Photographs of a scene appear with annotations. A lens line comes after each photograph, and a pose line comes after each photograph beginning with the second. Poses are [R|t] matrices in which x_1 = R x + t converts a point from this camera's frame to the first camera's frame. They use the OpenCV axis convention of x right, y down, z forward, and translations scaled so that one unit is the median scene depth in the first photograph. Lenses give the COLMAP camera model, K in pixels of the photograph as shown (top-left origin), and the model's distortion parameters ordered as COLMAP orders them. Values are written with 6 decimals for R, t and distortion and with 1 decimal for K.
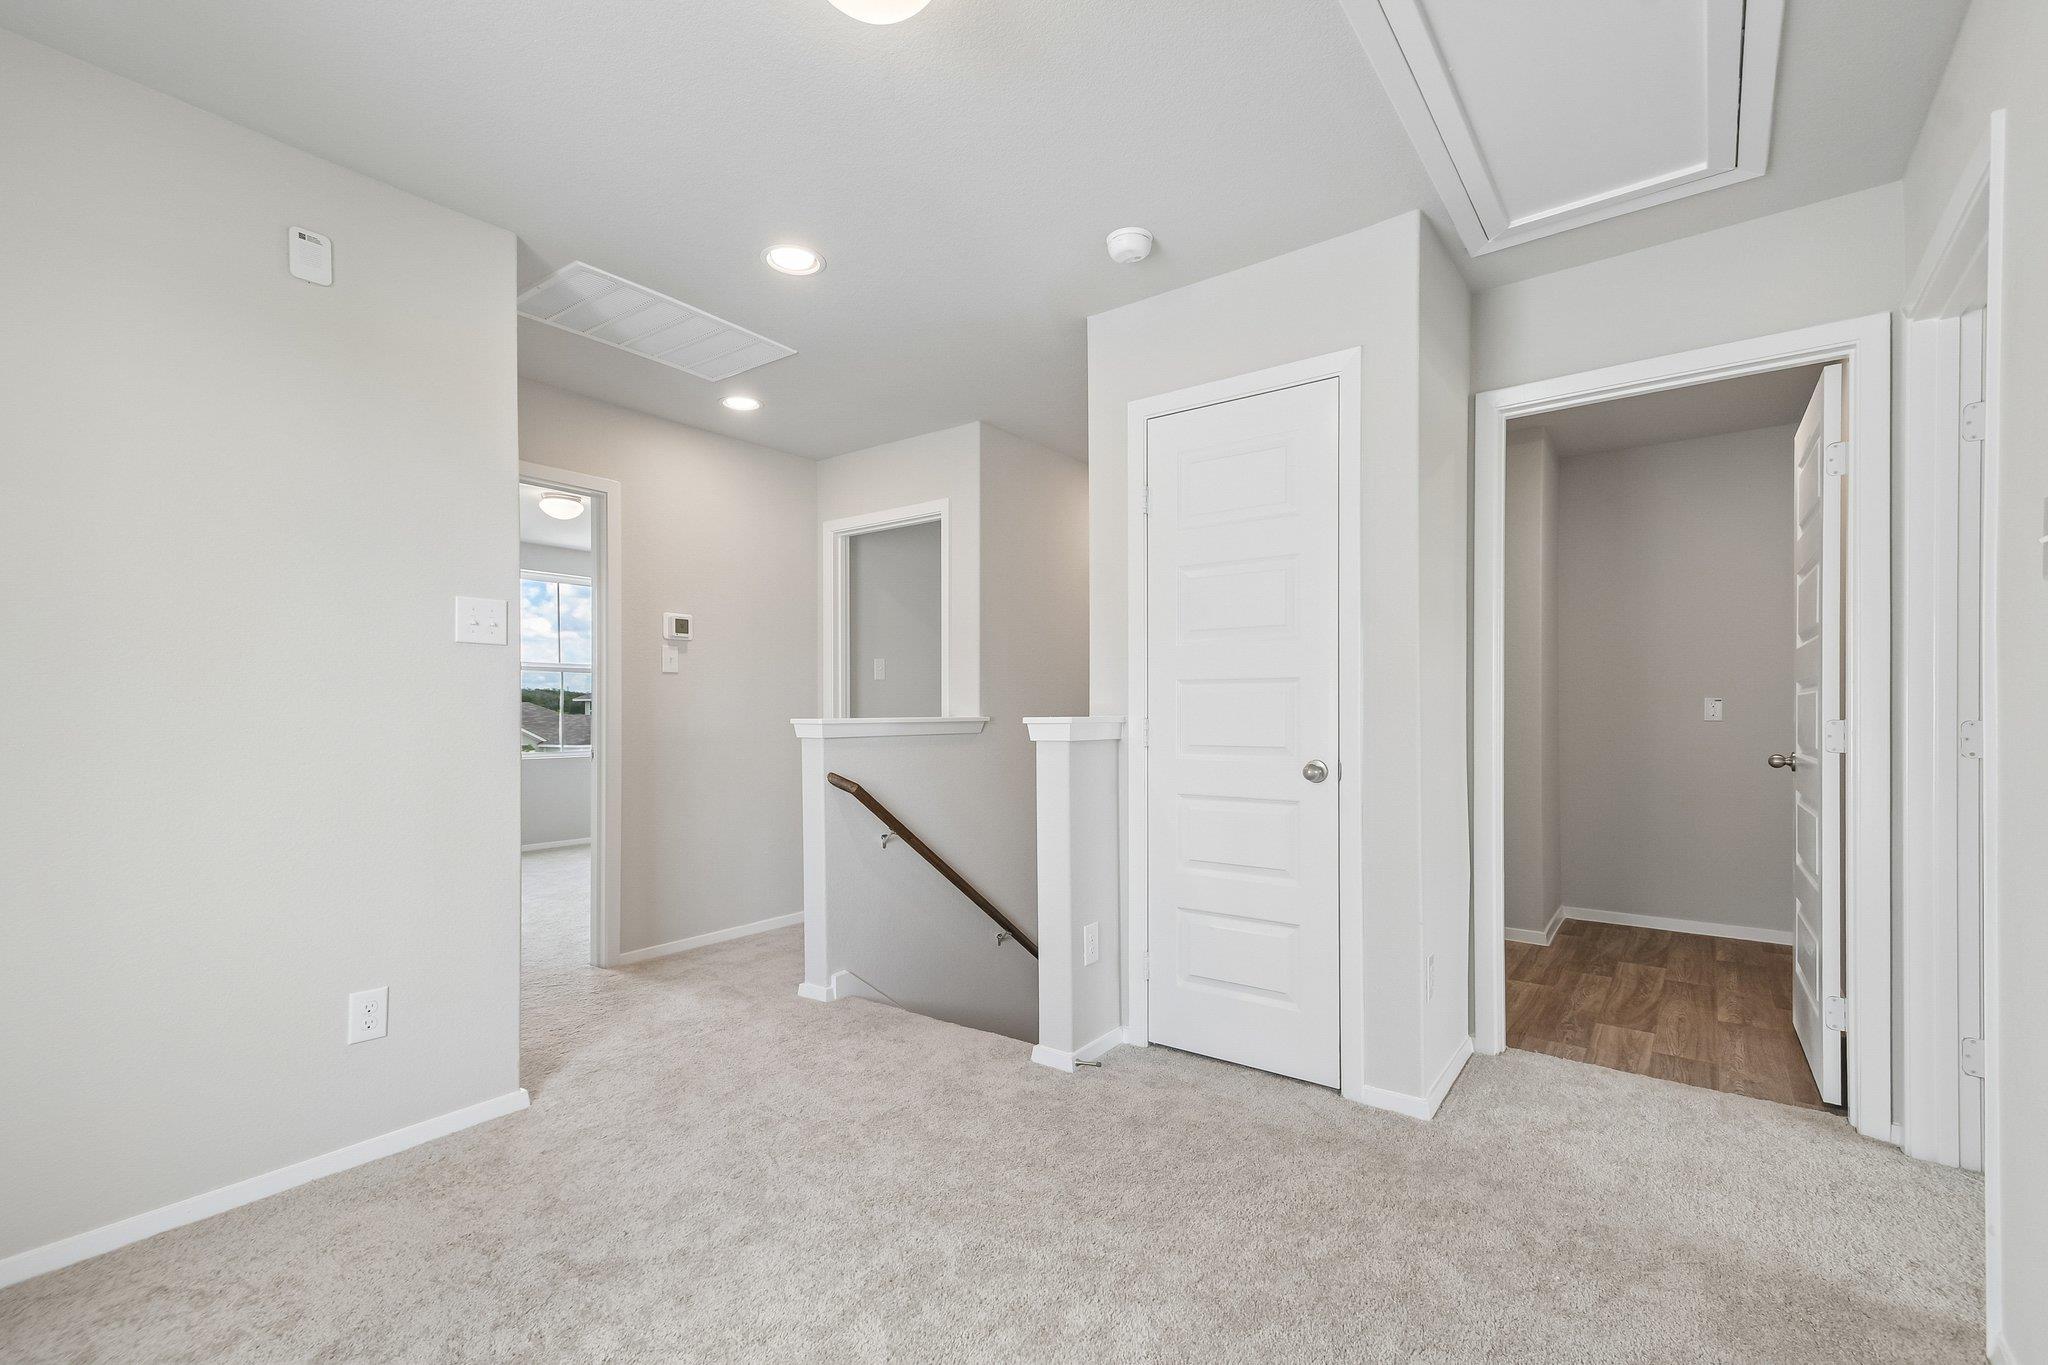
lens RADIAL K [[910.1, 0, 1019.8], [0, 910.1, 704.1], [0, 0, 1]] dist [0.028117, -0.007790]
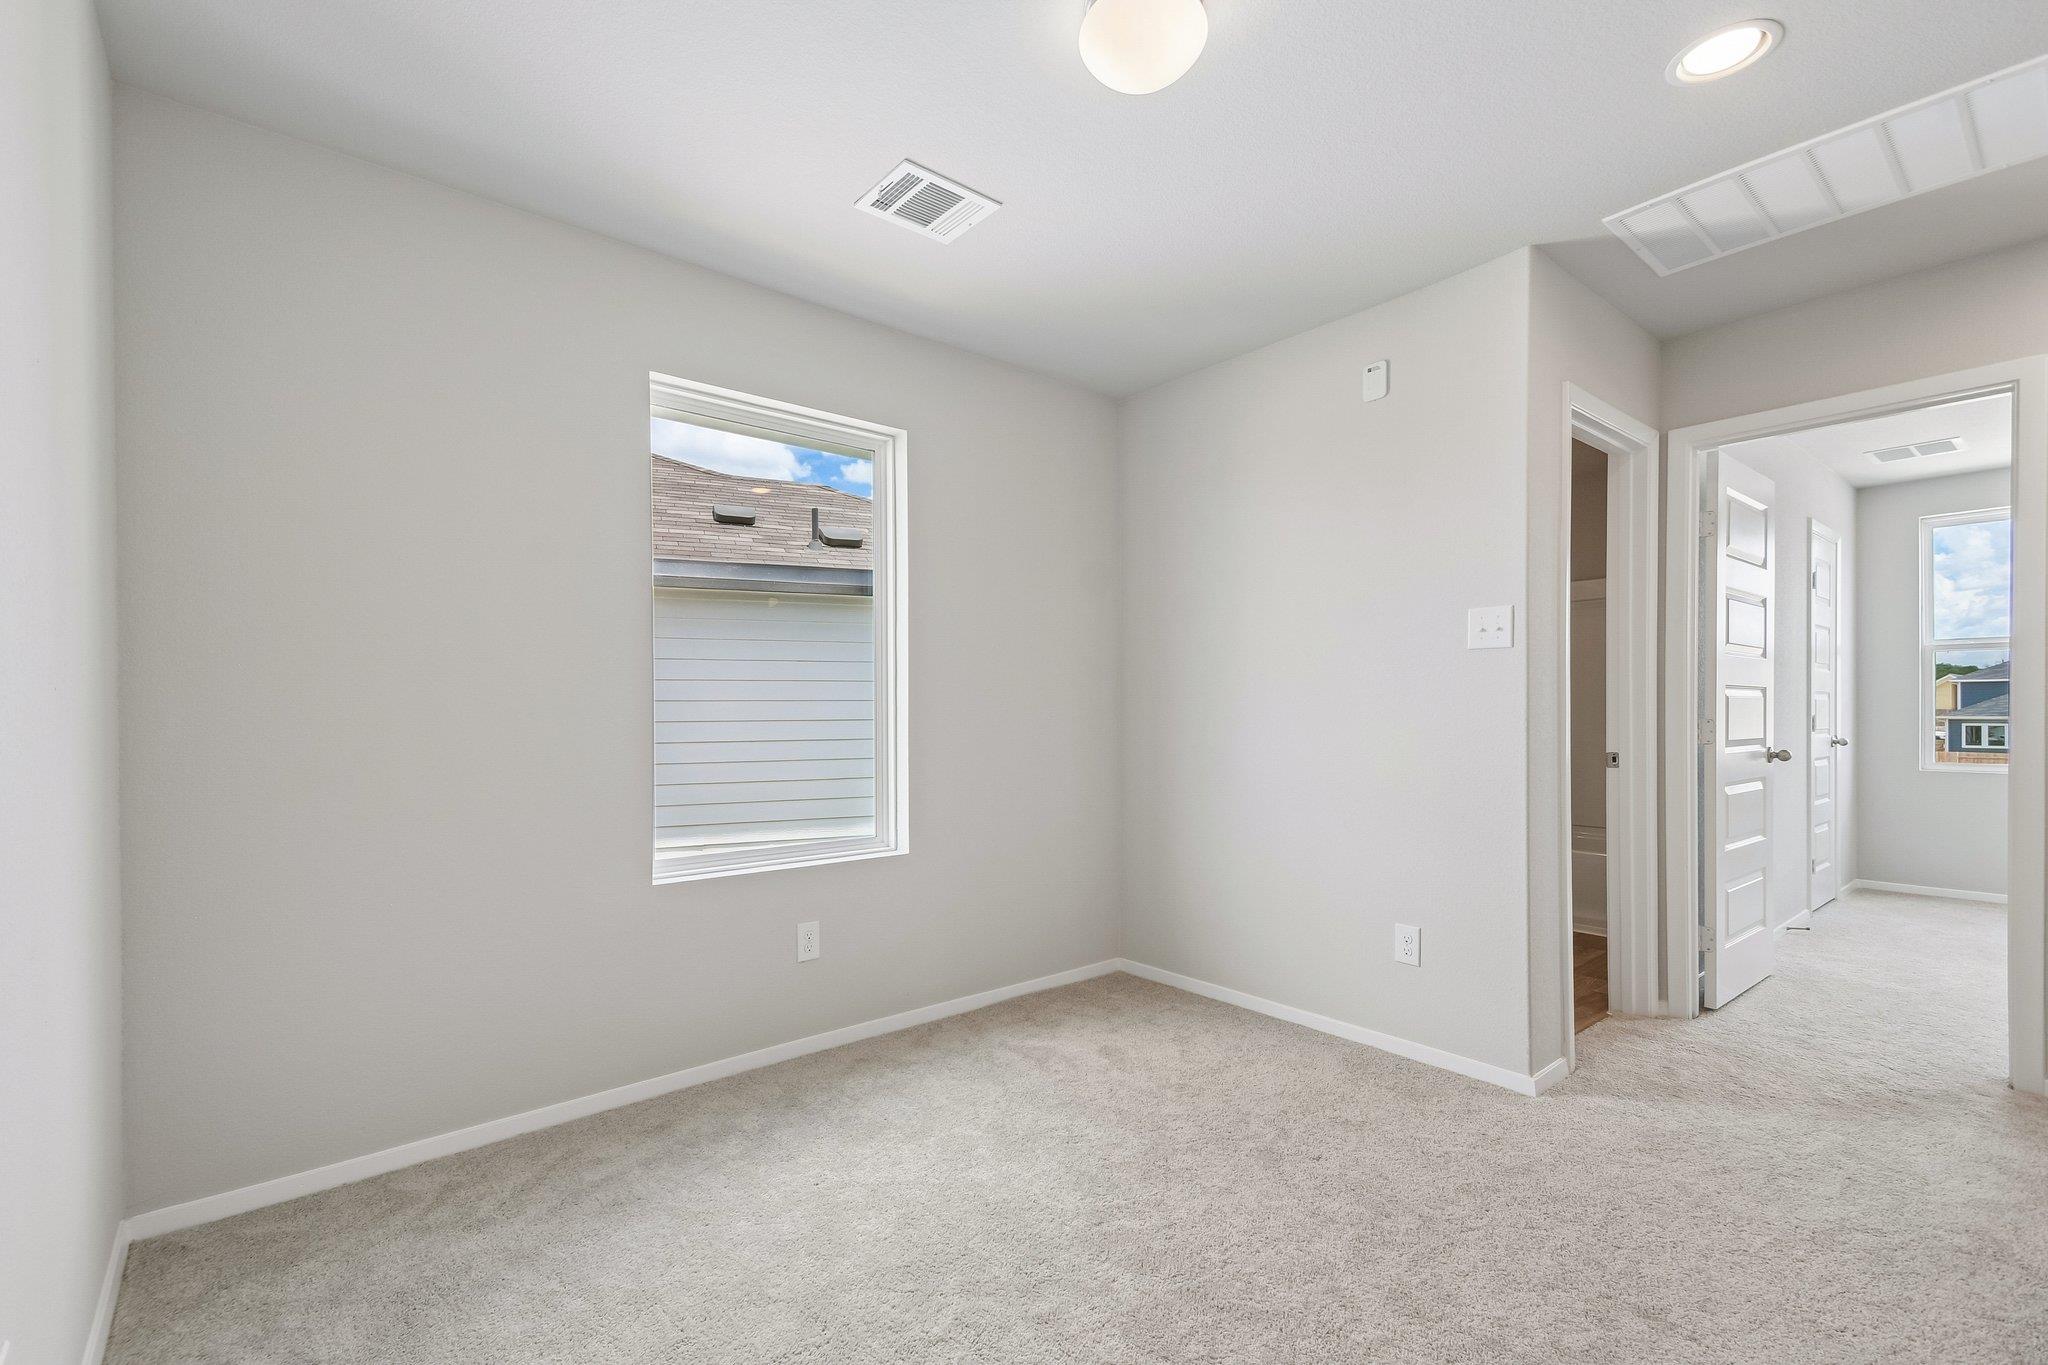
lens RADIAL K [[910.1, 0, 1005.6], [0, 910.1, 718.1], [0, 0, 1]] dist [0.028117, -0.007790]
pose [[-0.244407, 0.008533, -0.969635, 0.610103], [0.008460, 0.999942, 0.006667, 0.005700], [0.969636, -0.006573, -0.244465, 0.697481]]
